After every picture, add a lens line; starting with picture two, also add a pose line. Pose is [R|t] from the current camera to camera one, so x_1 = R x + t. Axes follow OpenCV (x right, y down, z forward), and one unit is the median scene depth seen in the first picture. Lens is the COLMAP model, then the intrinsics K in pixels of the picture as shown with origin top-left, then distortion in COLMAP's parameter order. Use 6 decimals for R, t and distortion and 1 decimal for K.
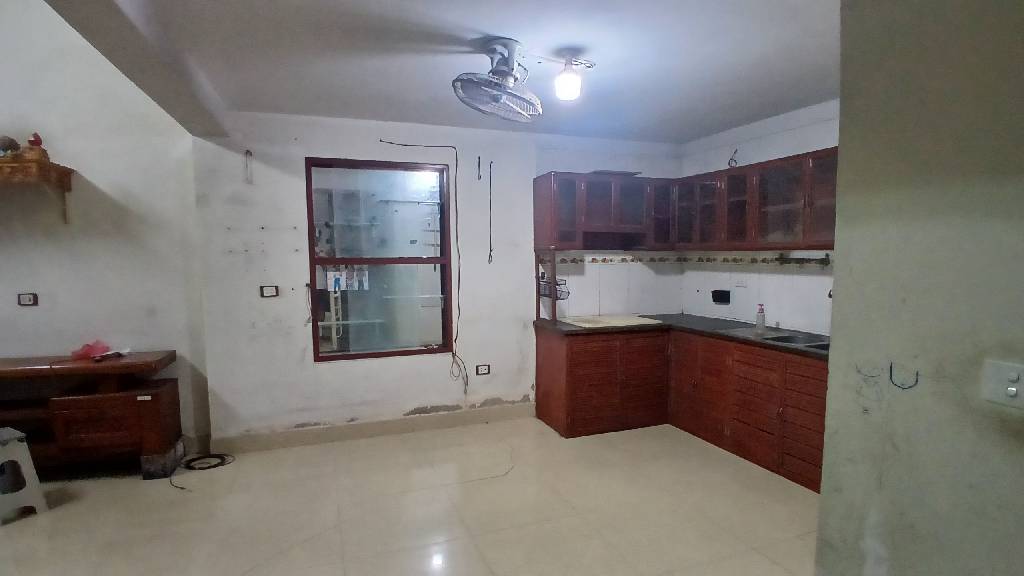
lens RADIAL K [[516.9, 0, 513.1], [0, 516.9, 294.1], [0, 0, 1]] dist [0.011349, -0.047851]
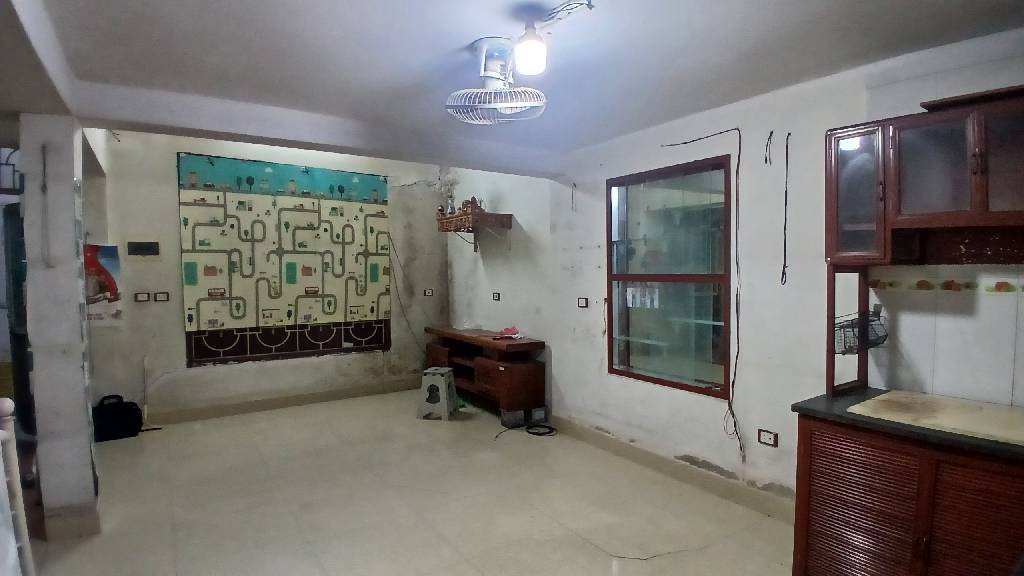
lens RADIAL K [[516.9, 0, 513.1], [0, 516.9, 294.1], [0, 0, 1]] dist [0.011349, -0.047851]
pose [[0.240740, 0.050347, -0.969283, 0.558741], [-0.074152, 0.996689, 0.033354, -0.046717], [0.967753, 0.063845, 0.243676, 0.526026]]
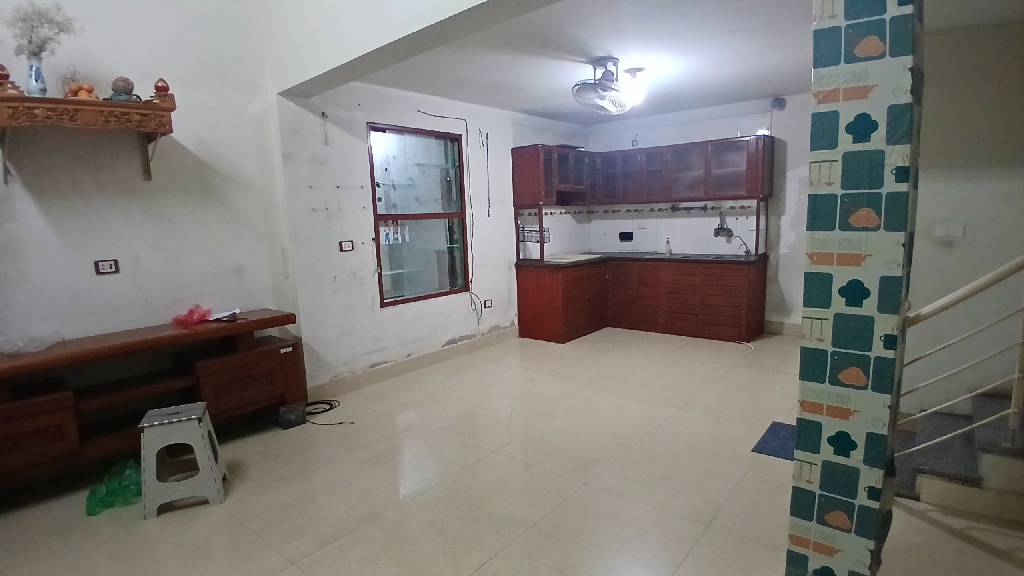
lens RADIAL K [[516.9, 0, 513.1], [0, 516.9, 294.1], [0, 0, 1]] dist [0.011349, -0.047851]
pose [[0.865321, -0.099334, 0.491276, -0.659120], [0.066600, 0.994261, 0.083729, 0.025395], [-0.496774, -0.039734, 0.866970, -0.111913]]
